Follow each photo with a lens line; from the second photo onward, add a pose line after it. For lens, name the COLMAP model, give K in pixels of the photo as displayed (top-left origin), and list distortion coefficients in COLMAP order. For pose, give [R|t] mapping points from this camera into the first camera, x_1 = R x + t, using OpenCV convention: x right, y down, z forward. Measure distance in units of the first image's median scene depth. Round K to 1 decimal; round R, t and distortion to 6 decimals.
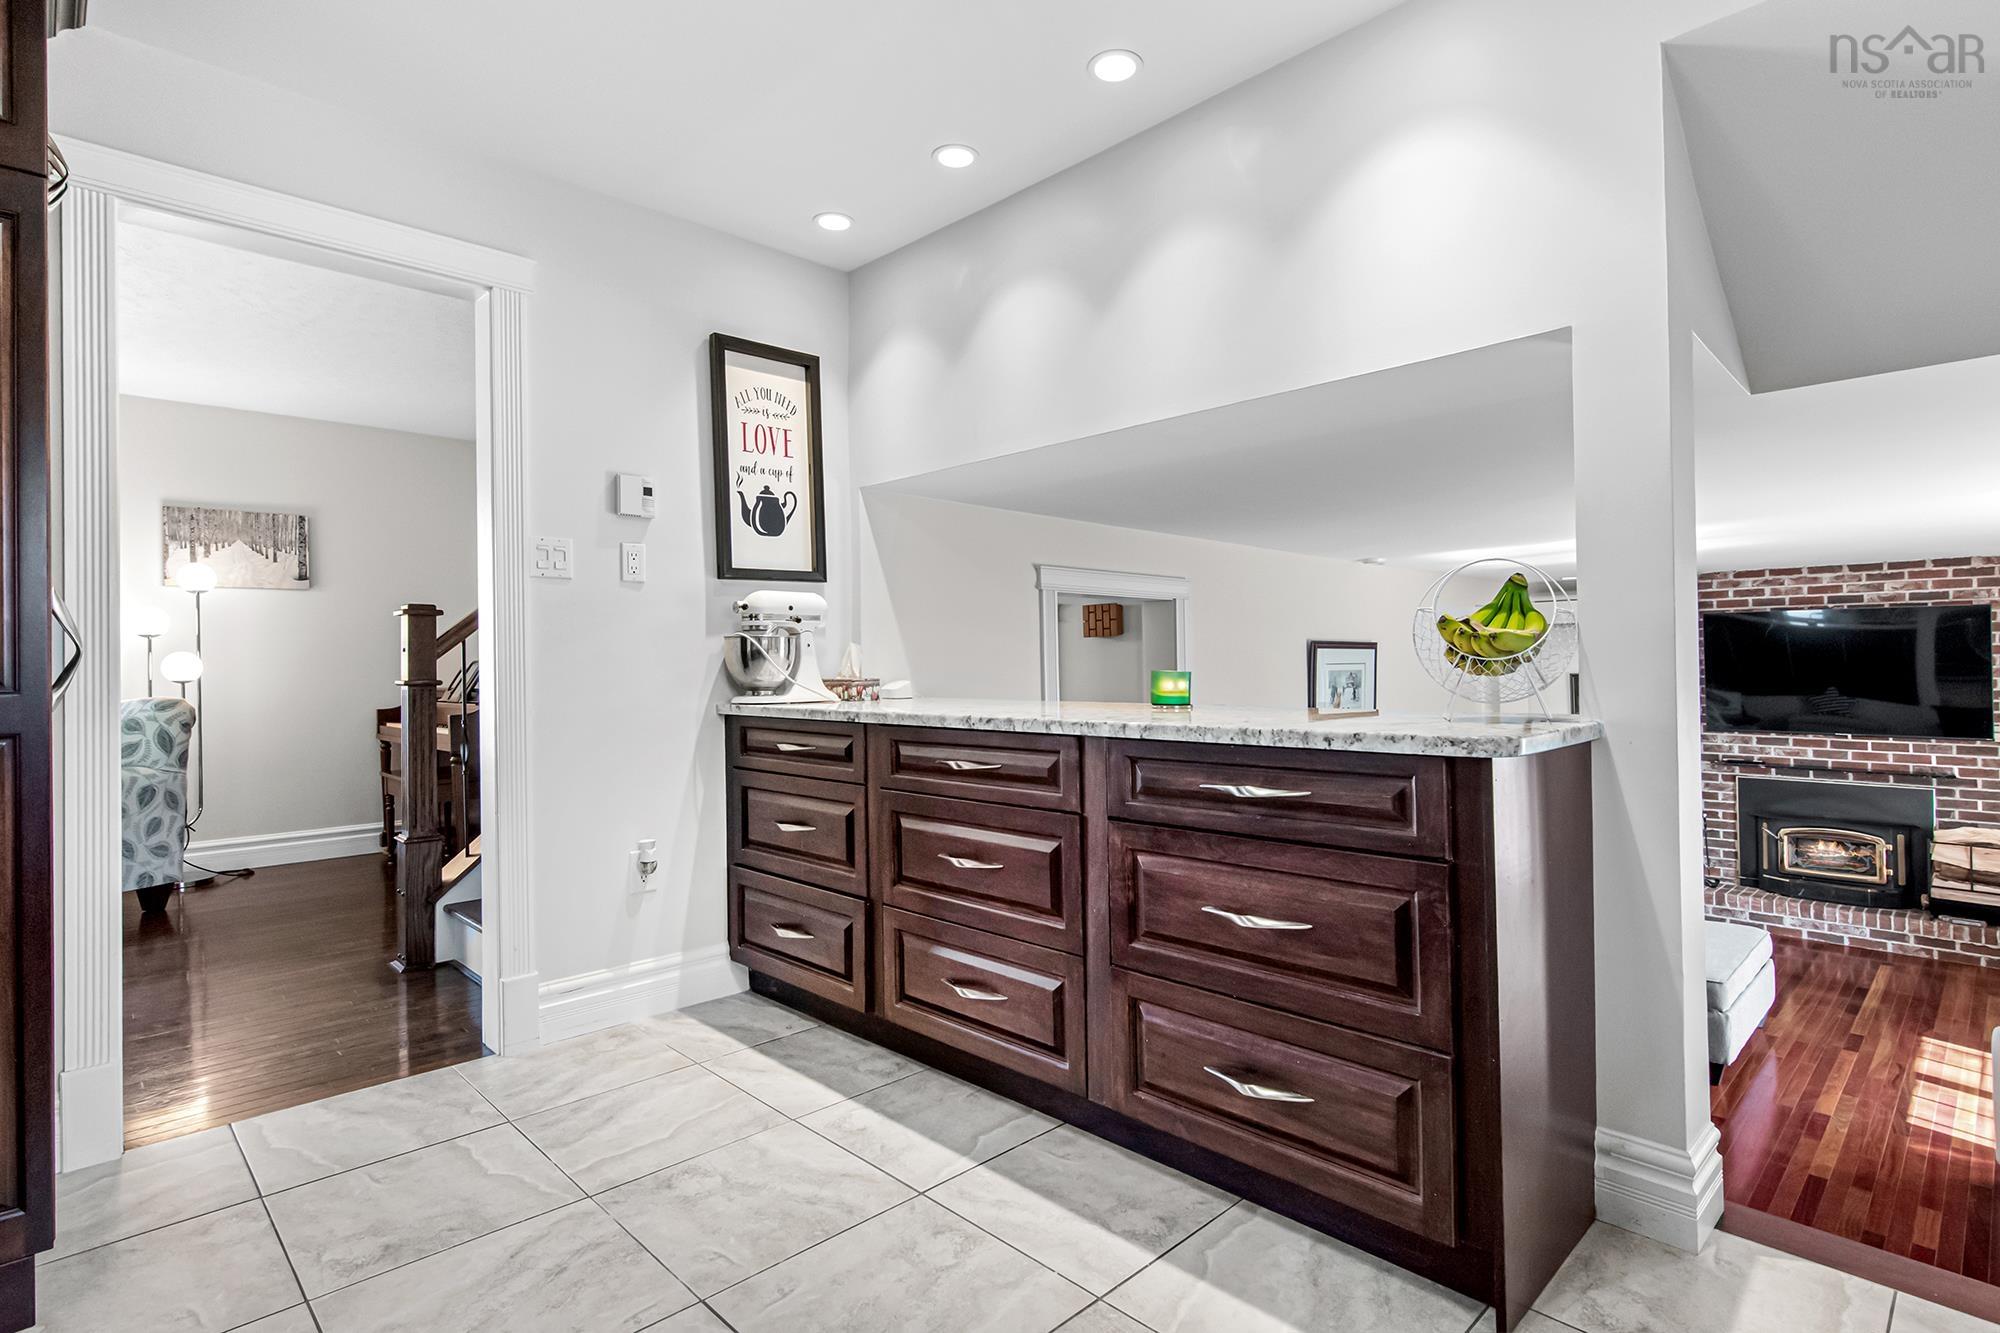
lens RADIAL K [[973.8, 0, 988.2], [0, 973.8, 662.2], [0, 0, 1]] dist [-0.002140, 0.002913]
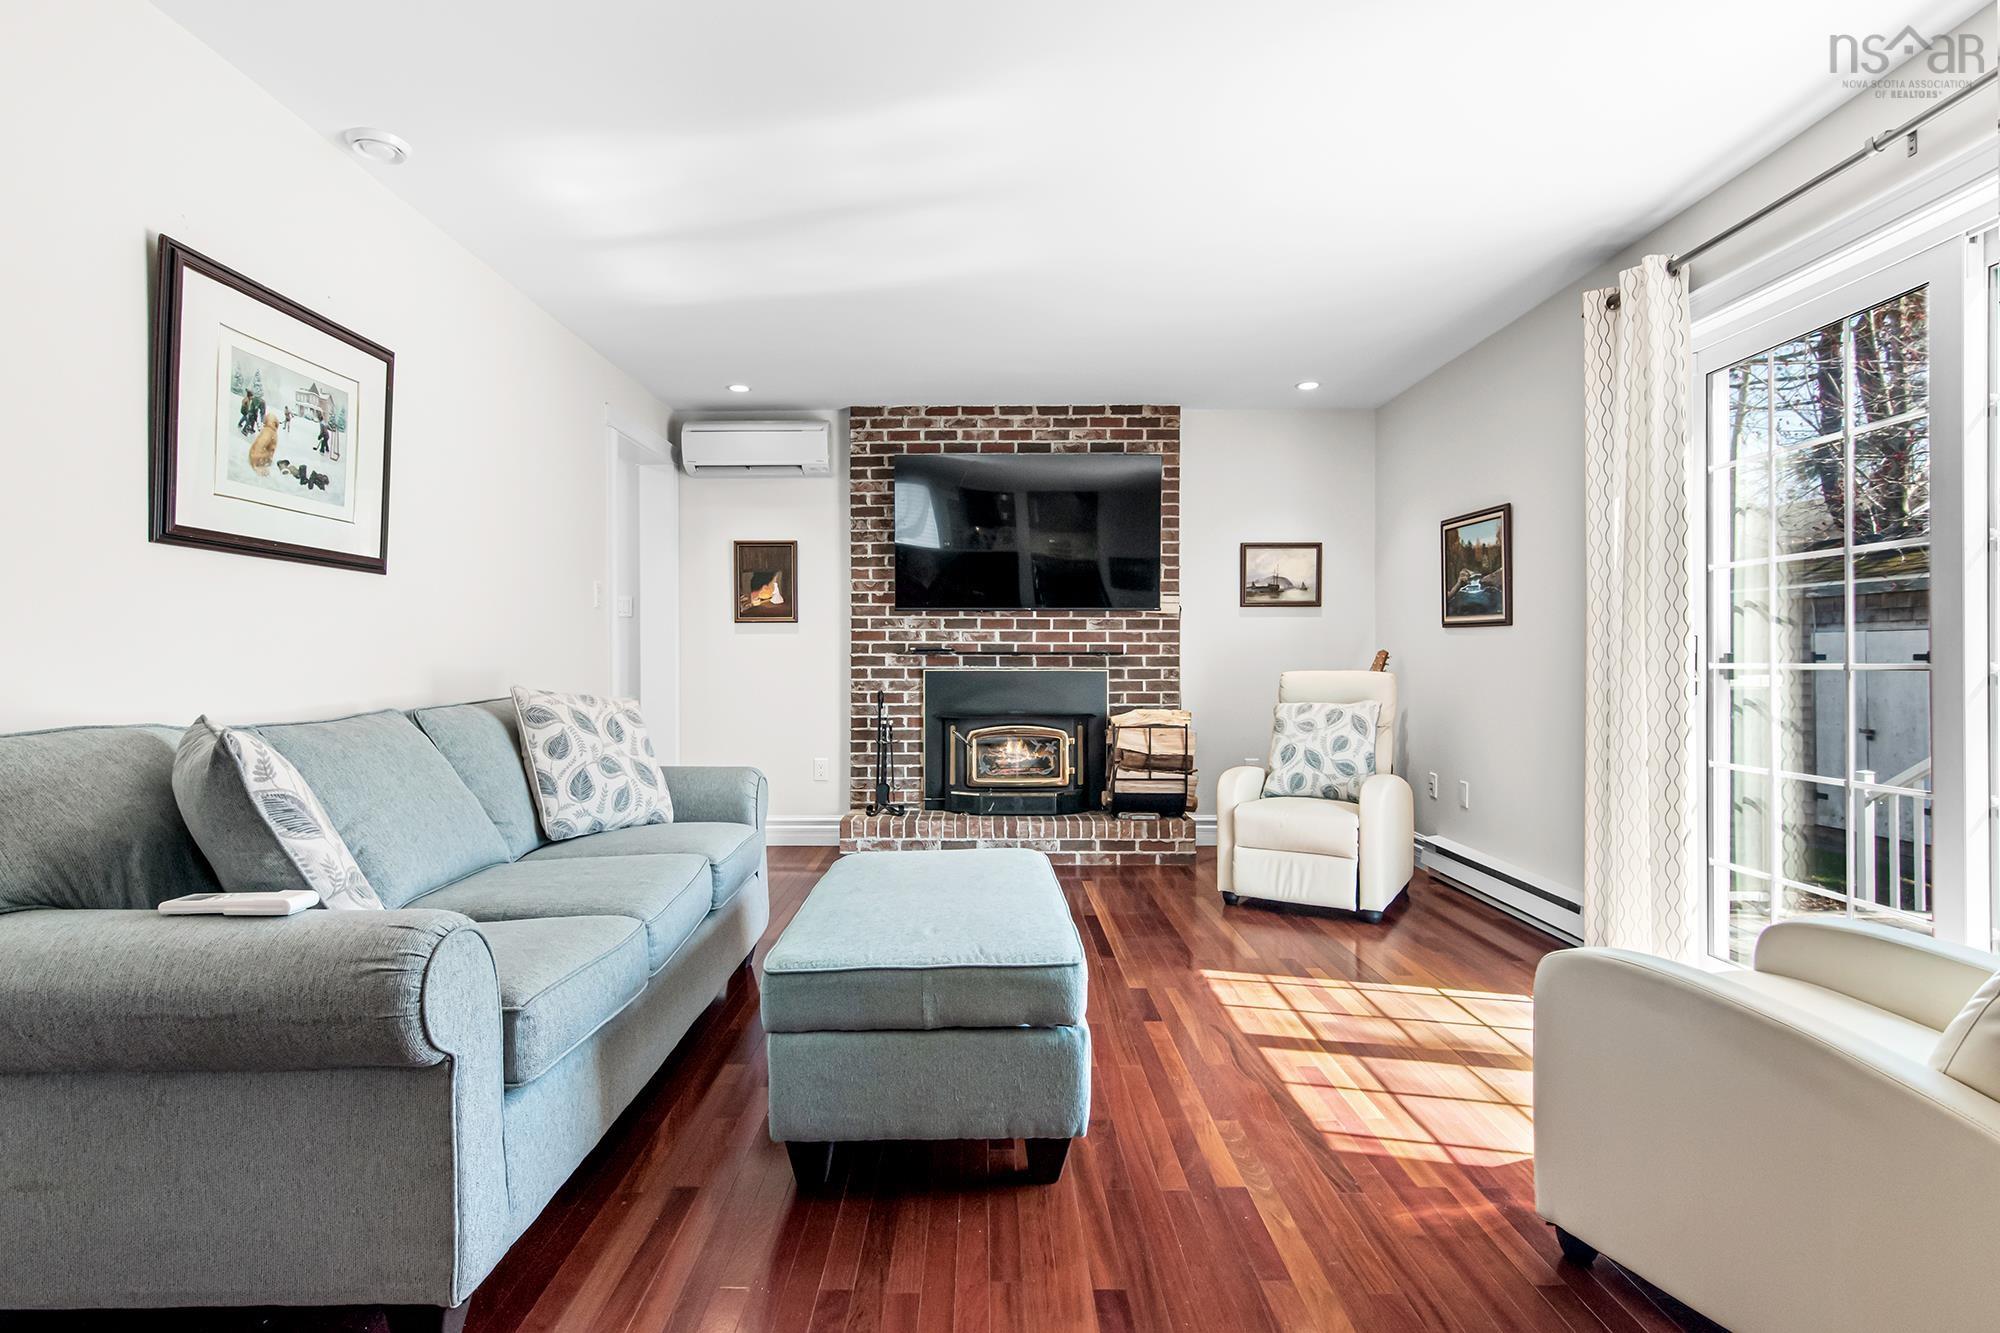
lens RADIAL K [[973.8, 0, 992.8], [0, 973.8, 649.5], [0, 0, 1]] dist [-0.002140, 0.002913]
pose [[0.673943, 0.024308, 0.738383, 0.255711], [-0.014387, 0.999701, -0.019780, 0.128297], [-0.738643, 0.002707, 0.674091, 0.482290]]
